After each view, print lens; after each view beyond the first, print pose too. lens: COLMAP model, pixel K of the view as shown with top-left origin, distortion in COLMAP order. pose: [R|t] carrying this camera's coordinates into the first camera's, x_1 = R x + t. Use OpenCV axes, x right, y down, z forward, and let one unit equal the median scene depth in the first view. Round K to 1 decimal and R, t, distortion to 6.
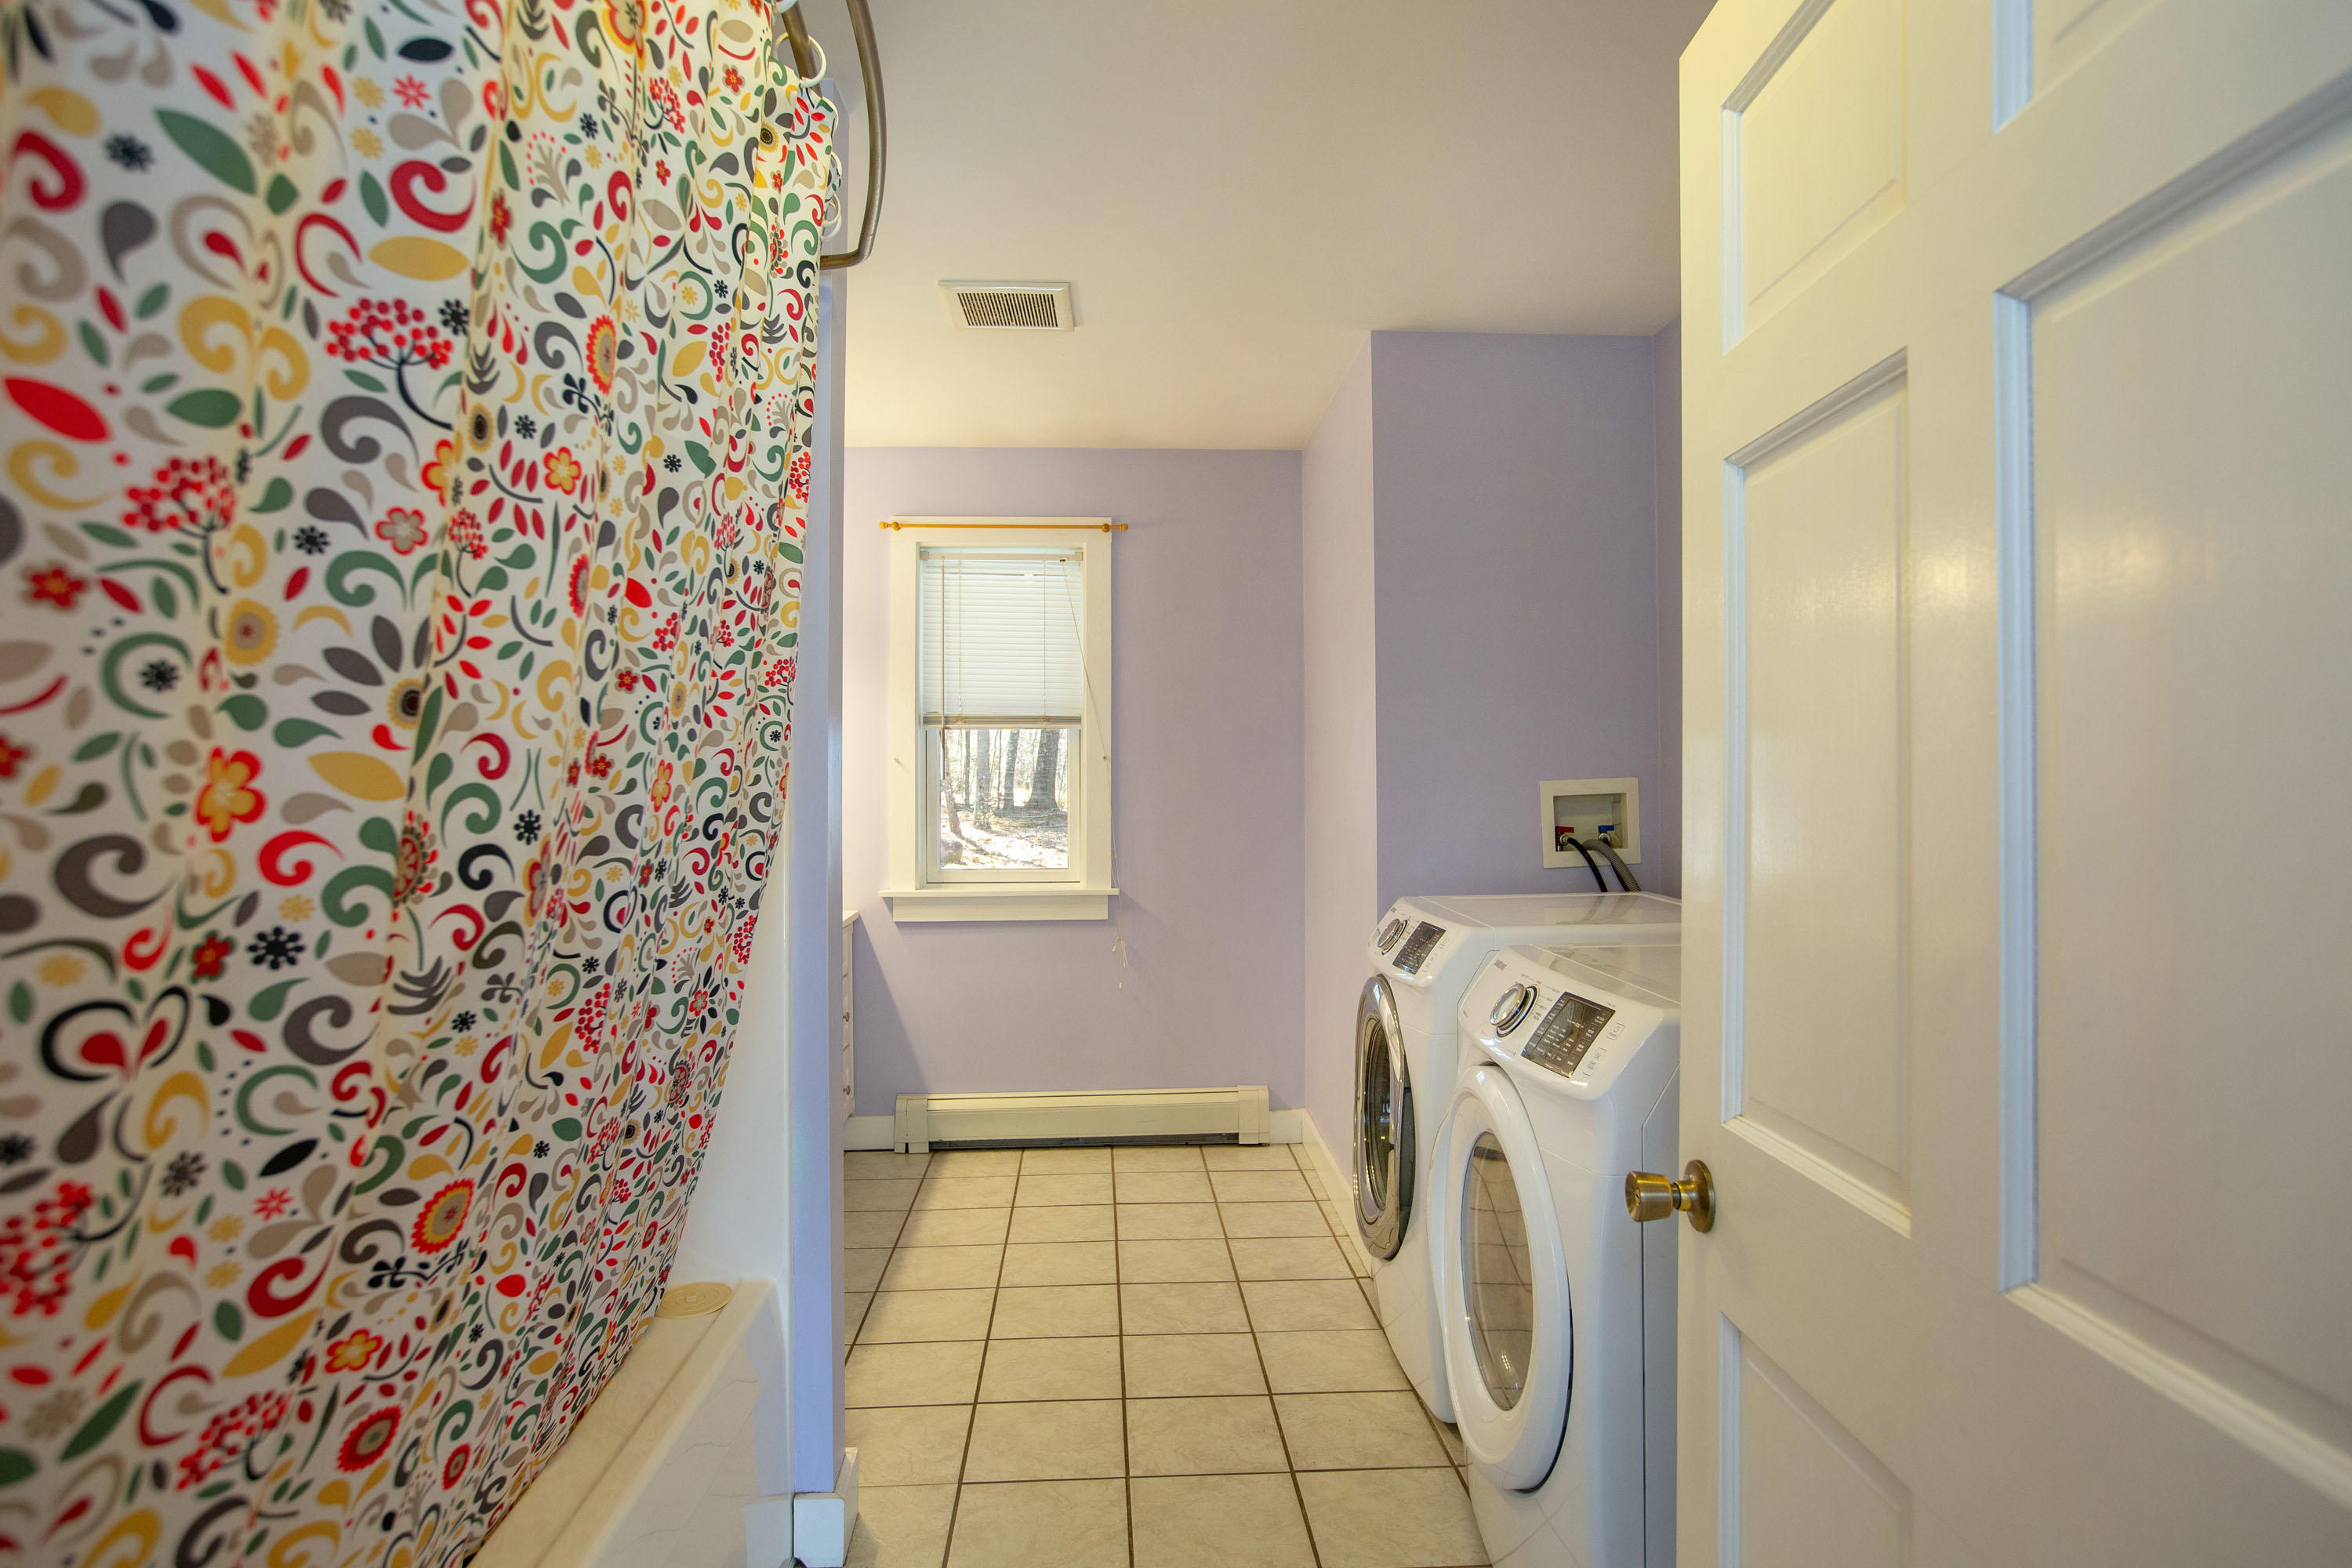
lens RADIAL K [[1332.5, 0, 1176.0], [0, 1332.5, 784.0], [0, 0, 1]] dist [-0.046270, 0.000302]
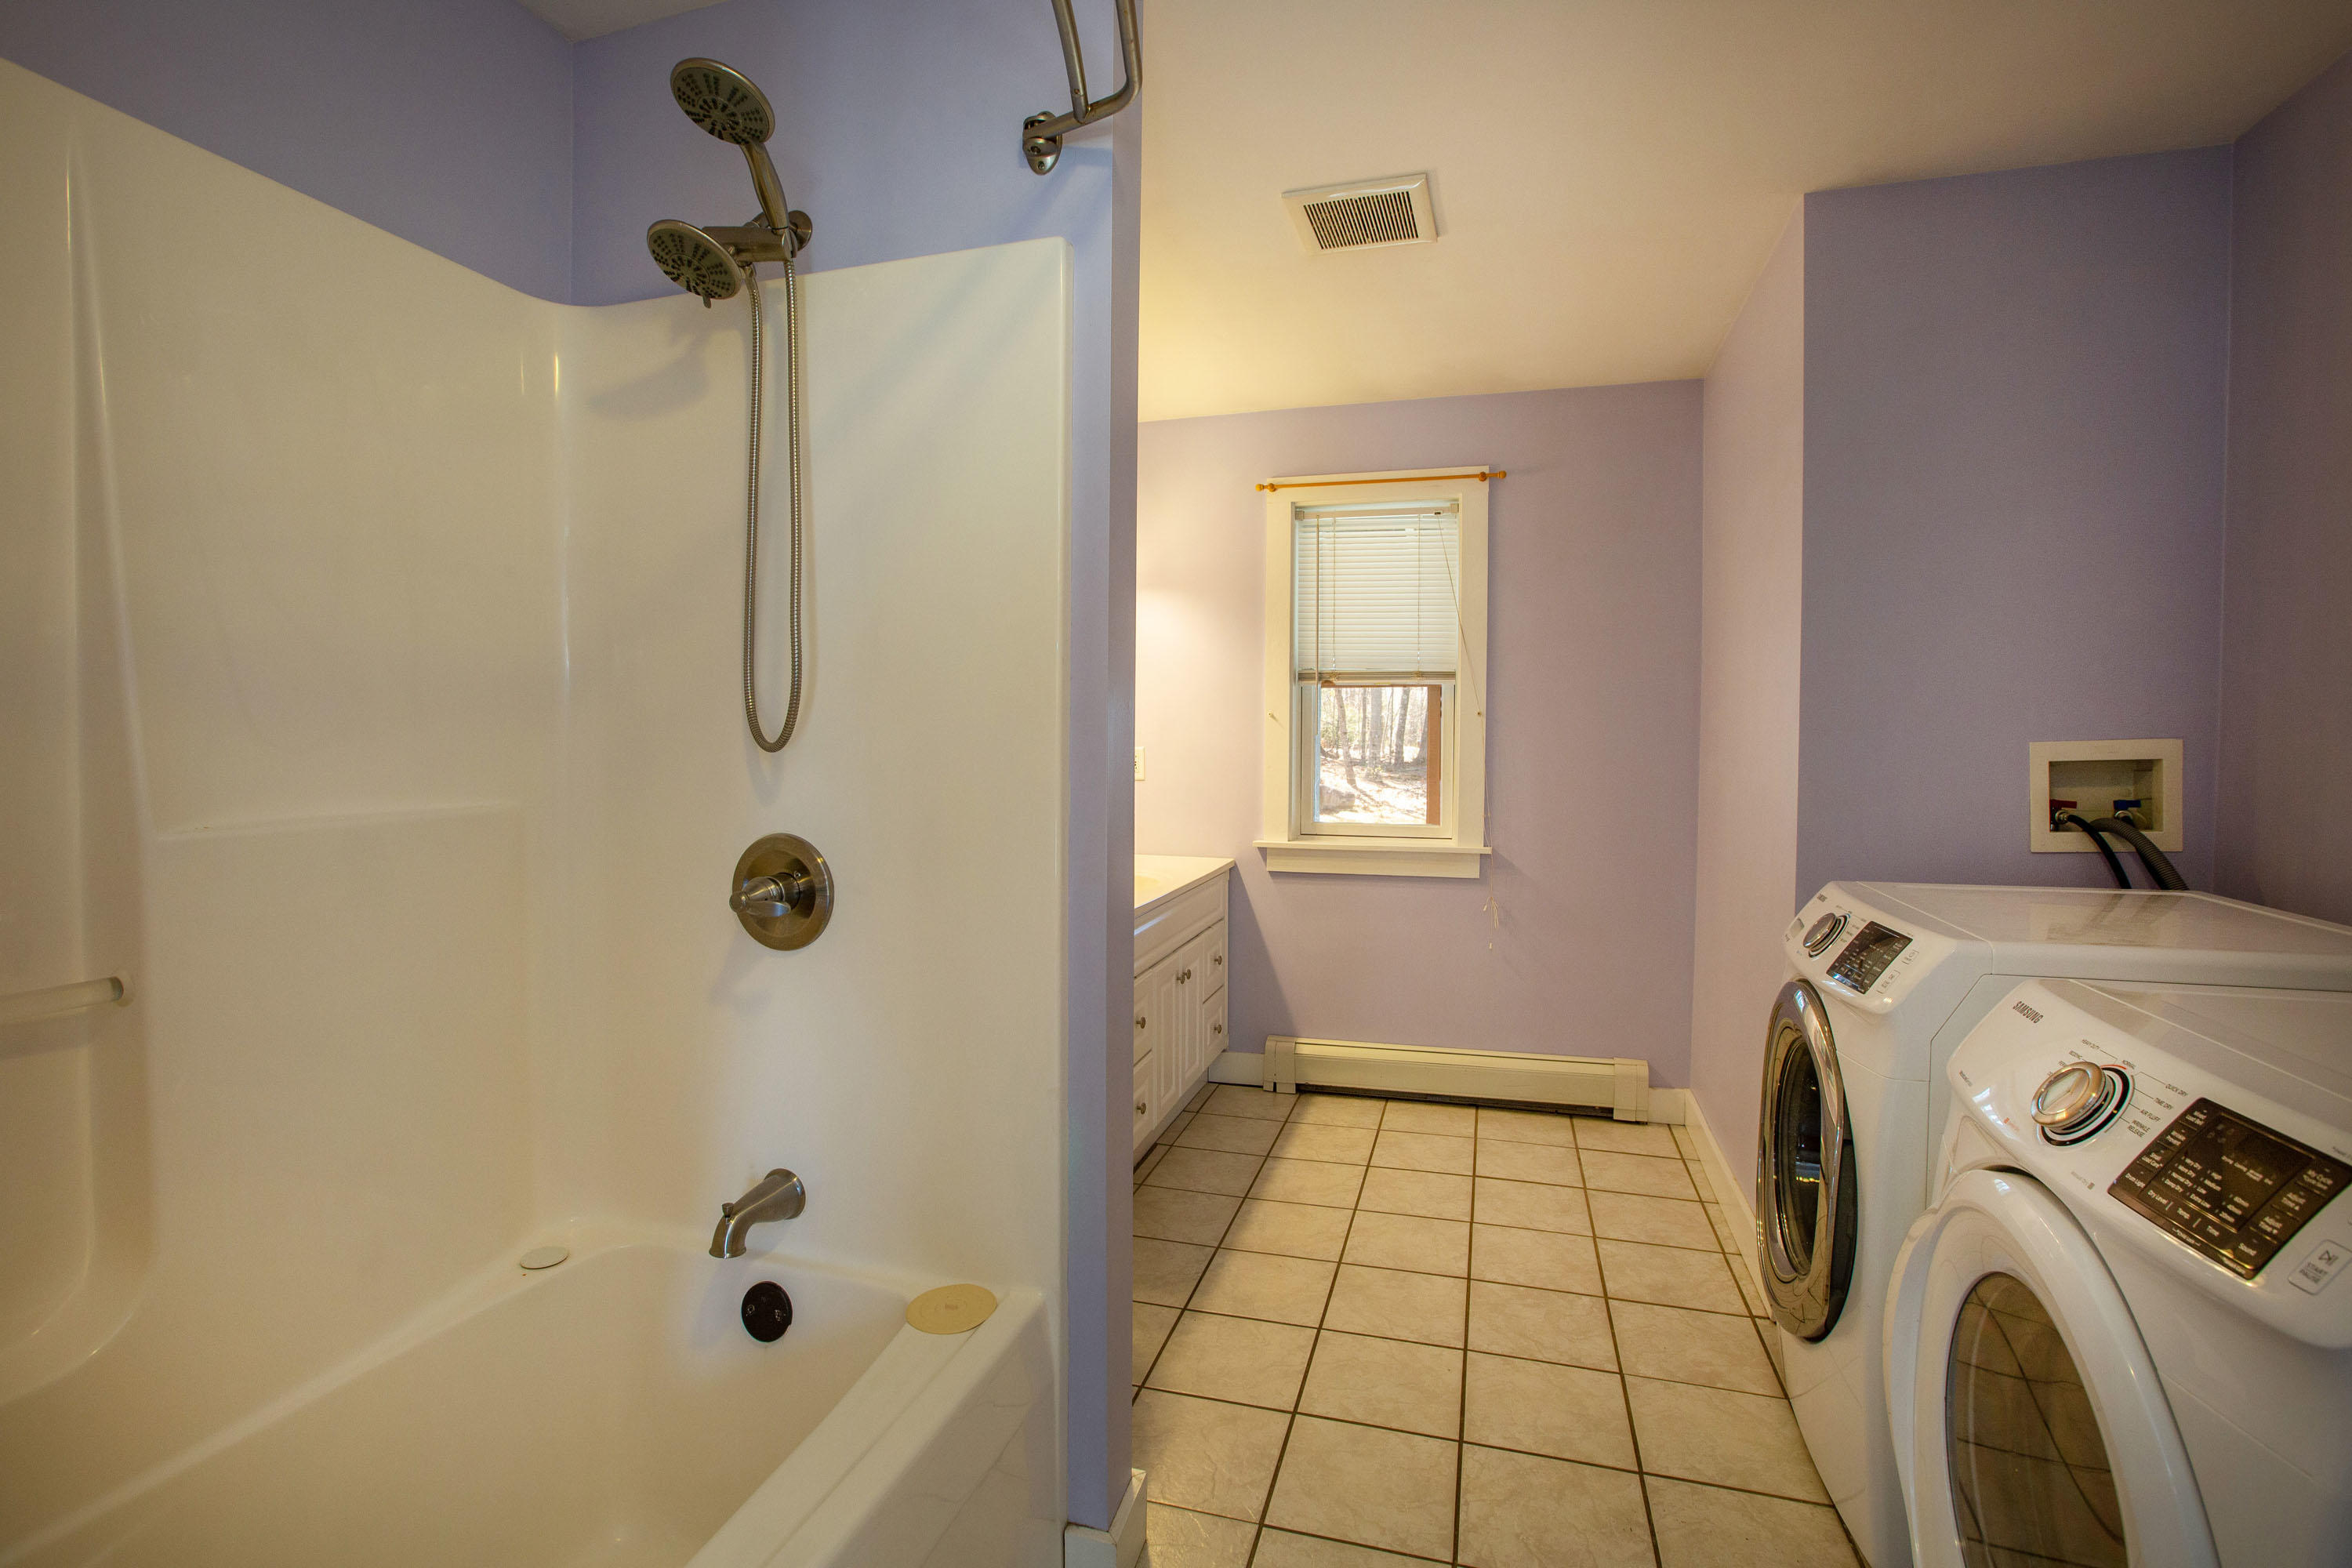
lens RADIAL K [[1075.3, 0, 1175.0], [0, 1075.3, 776.3], [0, 0, 1]] dist [-0.066212, 0.033789]
pose [[0.938423, 0.020601, -0.344874, 0.011627], [-0.008805, 0.999323, 0.035735, 0.000418], [0.345377, -0.030498, 0.937968, 0.246341]]
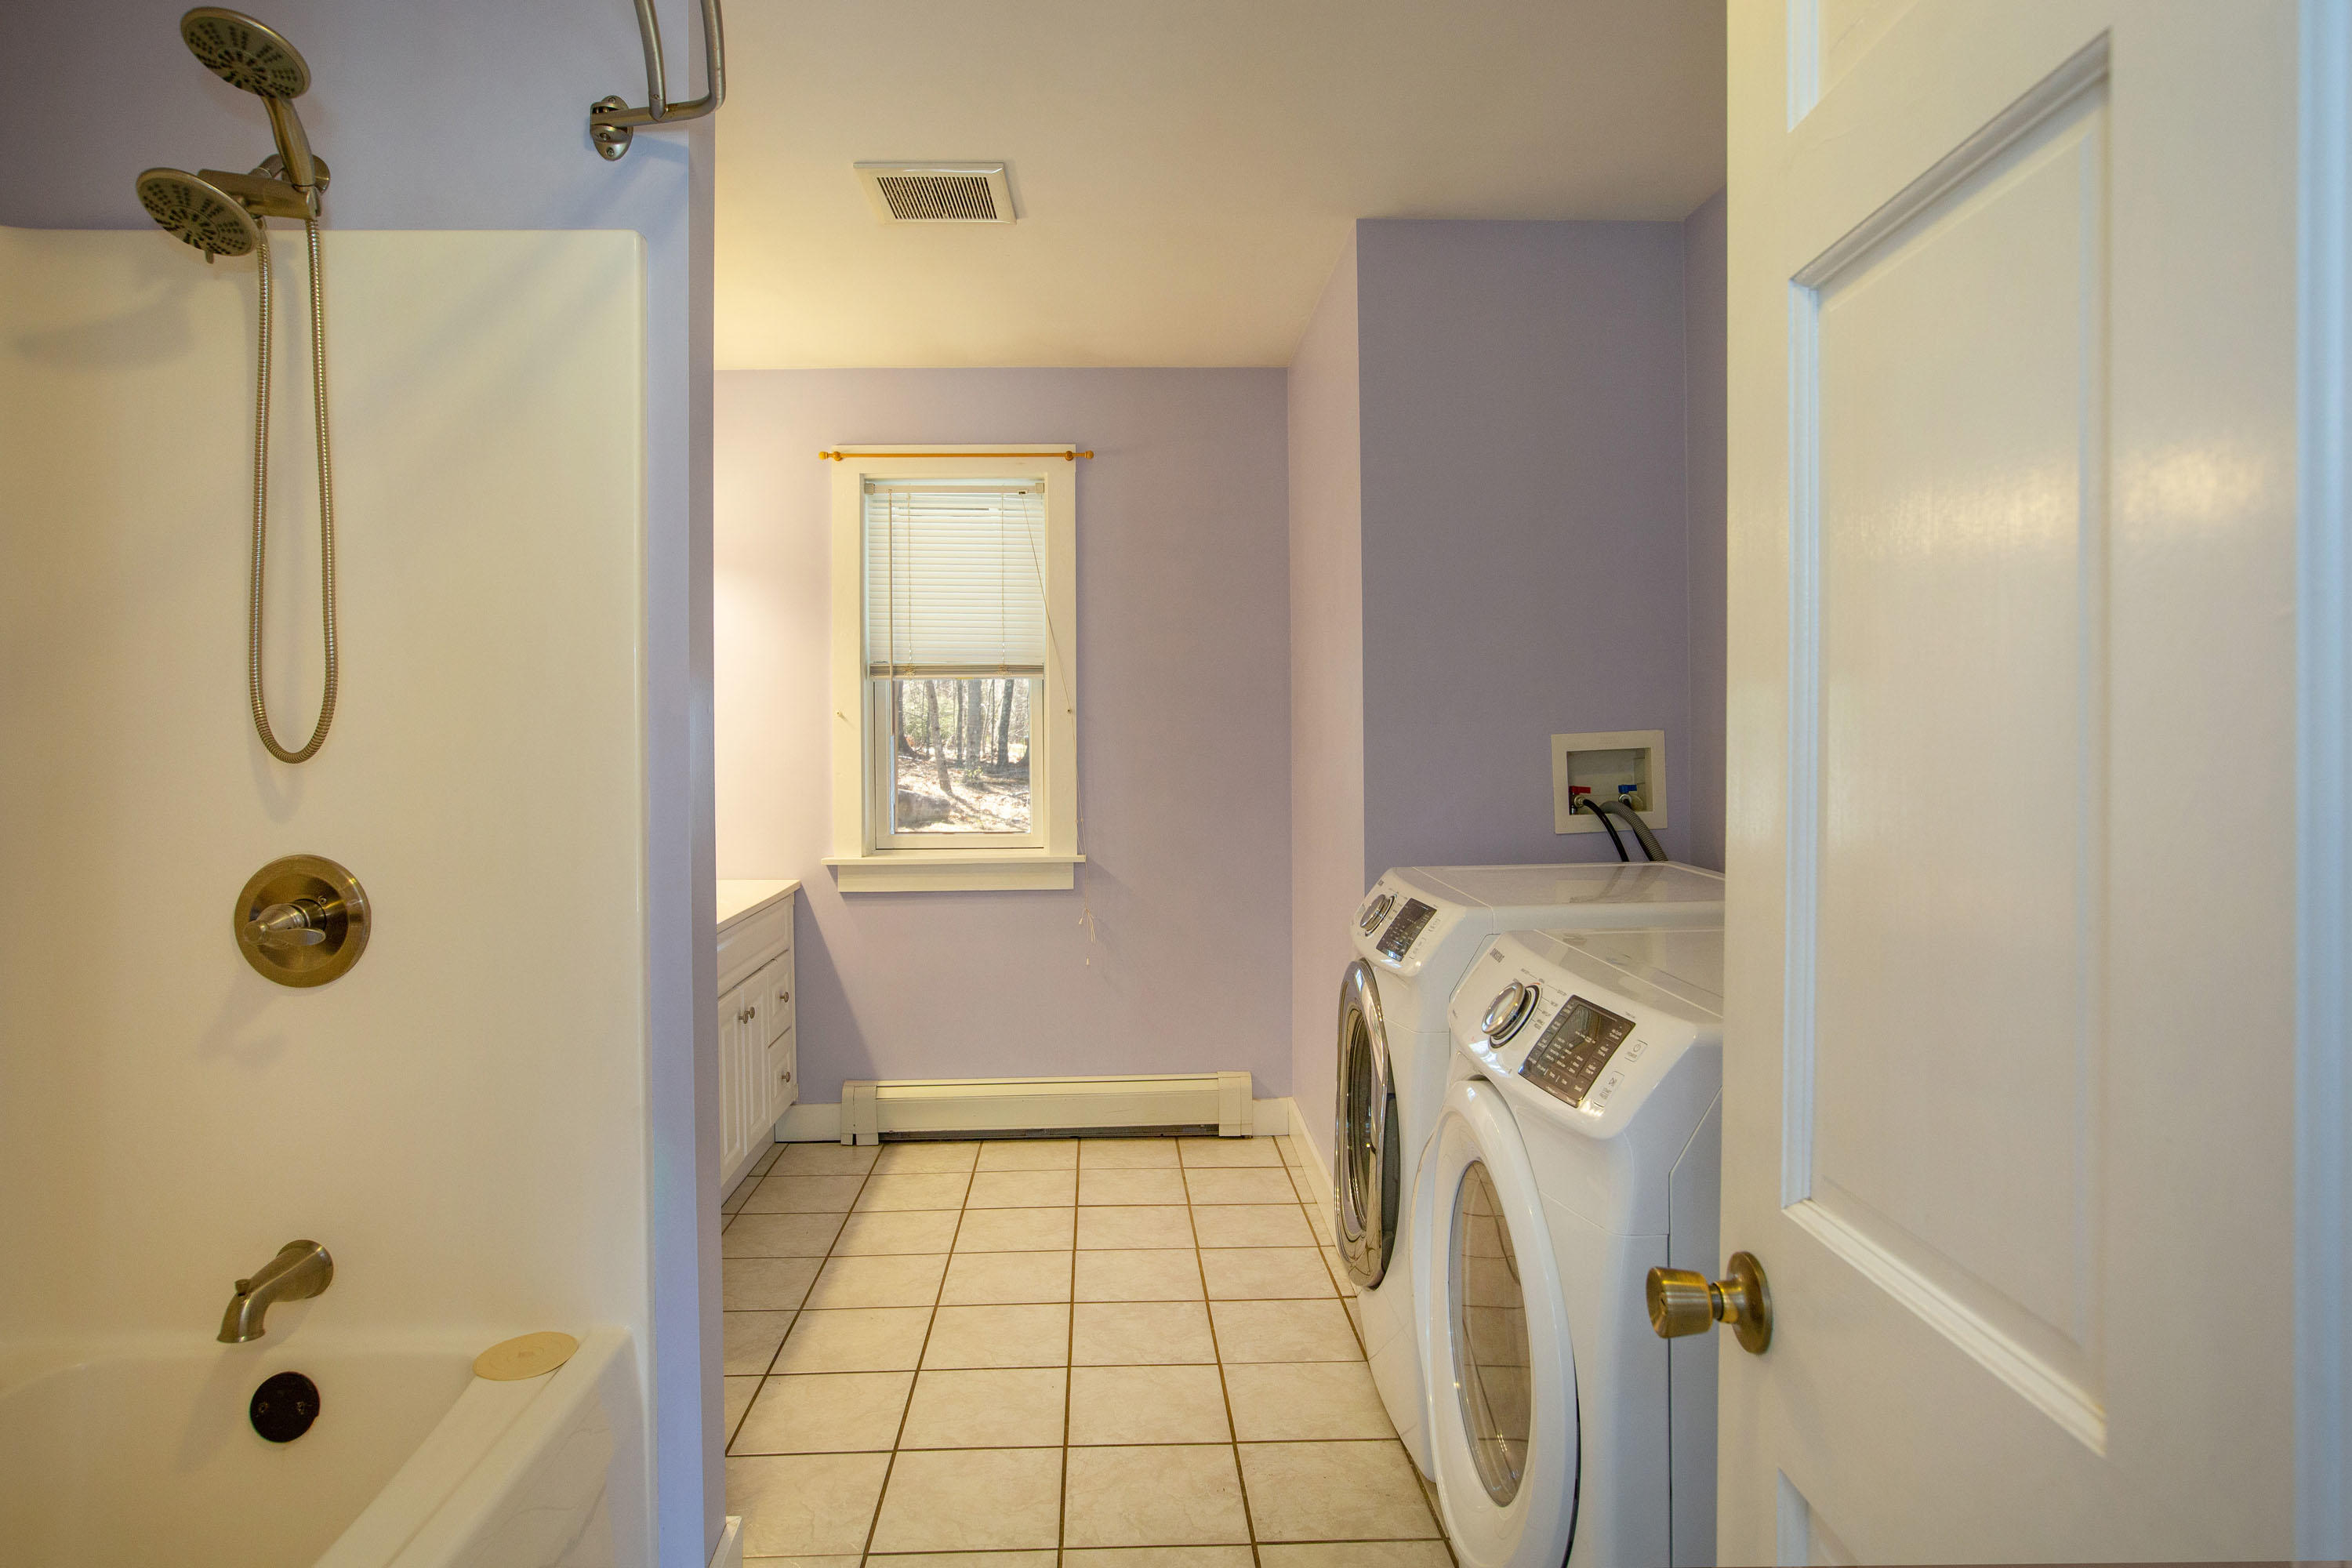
lens RADIAL K [[1360.6, 0, 1149.9], [0, 1360.6, 760.2], [0, 0, 1]] dist [-0.061567, 0.044511]
pose [[0.999605, -0.003106, -0.027938, 0.035624], [0.003524, 0.999882, 0.014947, 0.000425], [0.027888, -0.015039, 0.999498, 0.103833]]
